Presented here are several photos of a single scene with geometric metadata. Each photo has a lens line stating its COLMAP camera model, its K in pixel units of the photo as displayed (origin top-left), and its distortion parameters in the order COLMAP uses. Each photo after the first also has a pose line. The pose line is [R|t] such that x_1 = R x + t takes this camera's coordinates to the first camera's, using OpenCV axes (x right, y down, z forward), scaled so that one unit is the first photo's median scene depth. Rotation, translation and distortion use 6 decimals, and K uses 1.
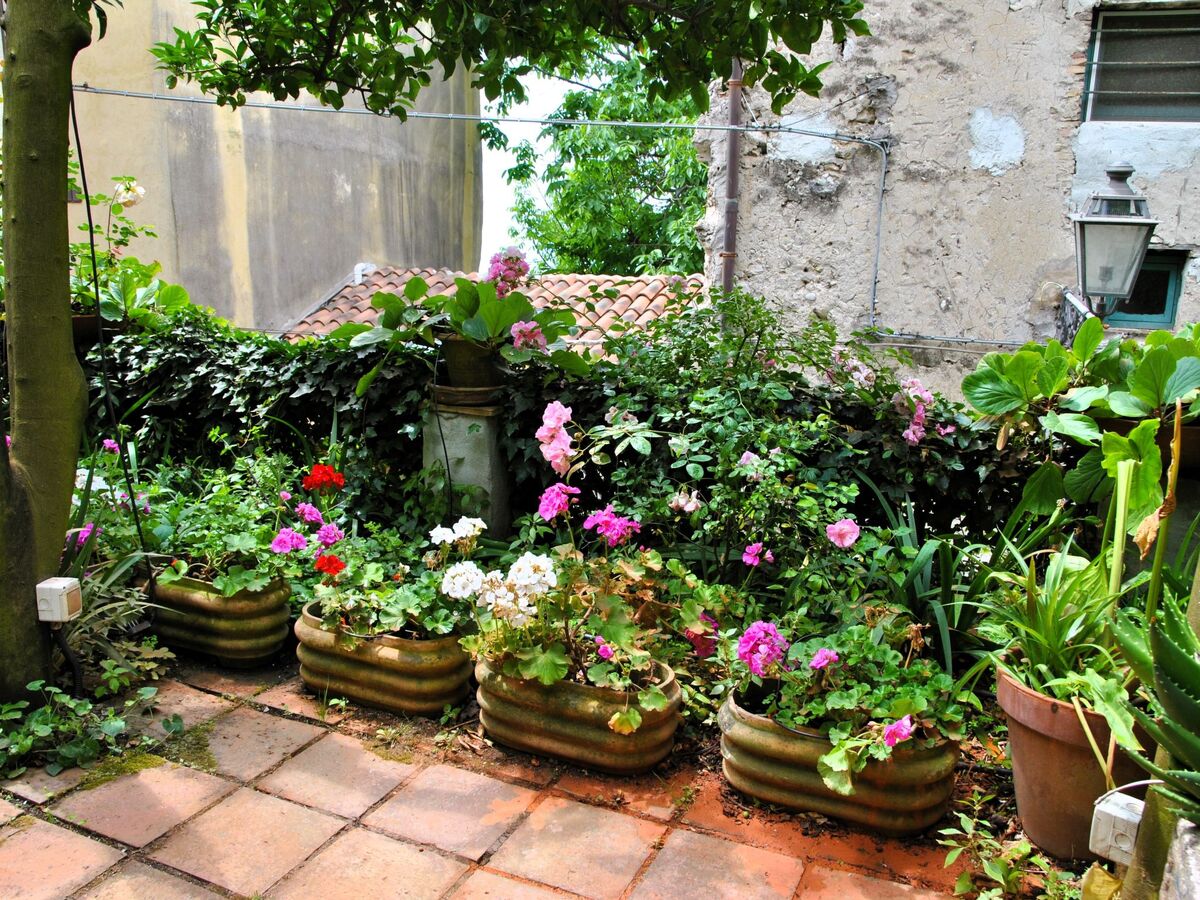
lens RADIAL K [[1021.8, 0, 600.0], [0, 1021.8, 450.0], [0, 0, 1]] dist [-0.121772, 0.115530]
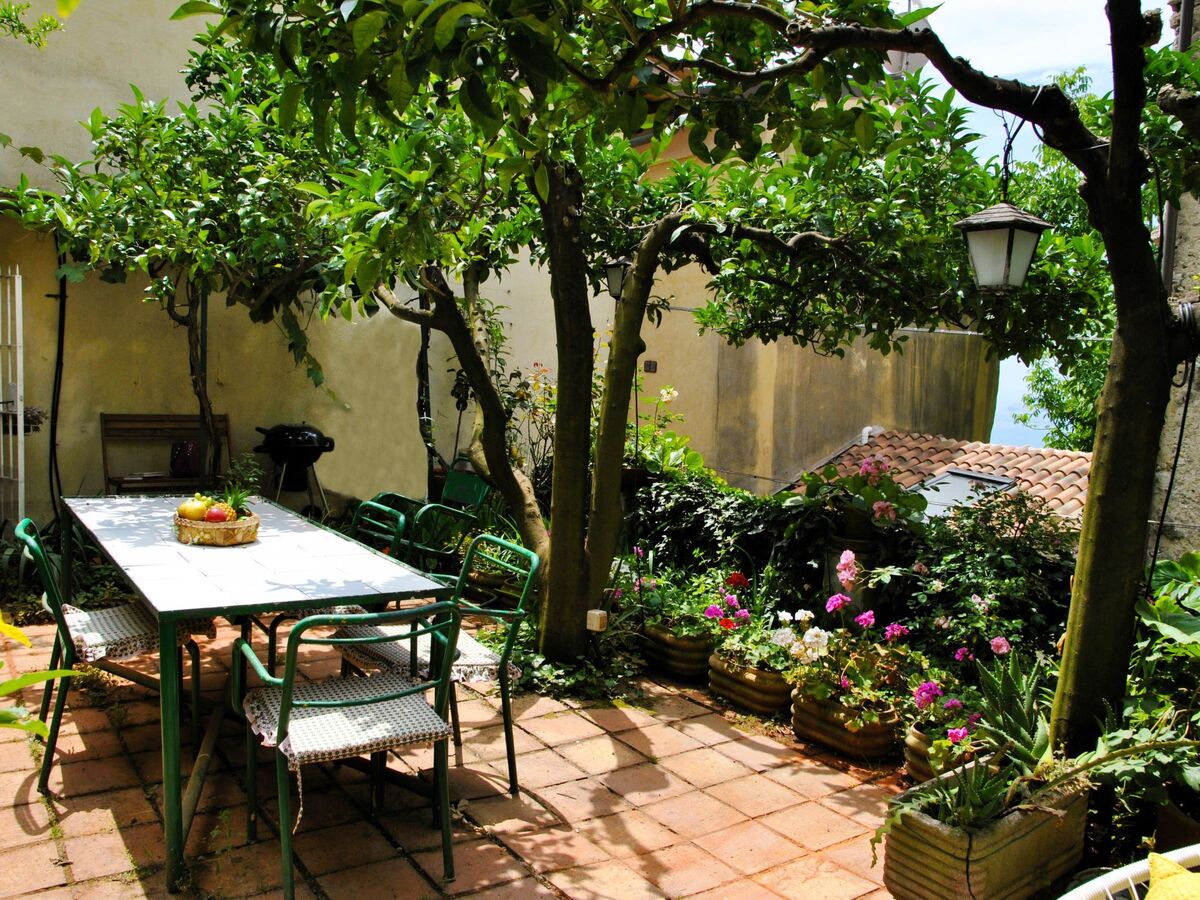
lens RADIAL K [[1021.8, 0, 600.0], [0, 1021.8, 450.0], [0, 0, 1]] dist [-0.121772, 0.115530]
pose [[0.858863, 0.060799, -0.508584, 0.283121], [-0.129996, 0.986293, -0.101622, 0.009631], [0.495435, 0.153394, 0.854994, -0.470135]]
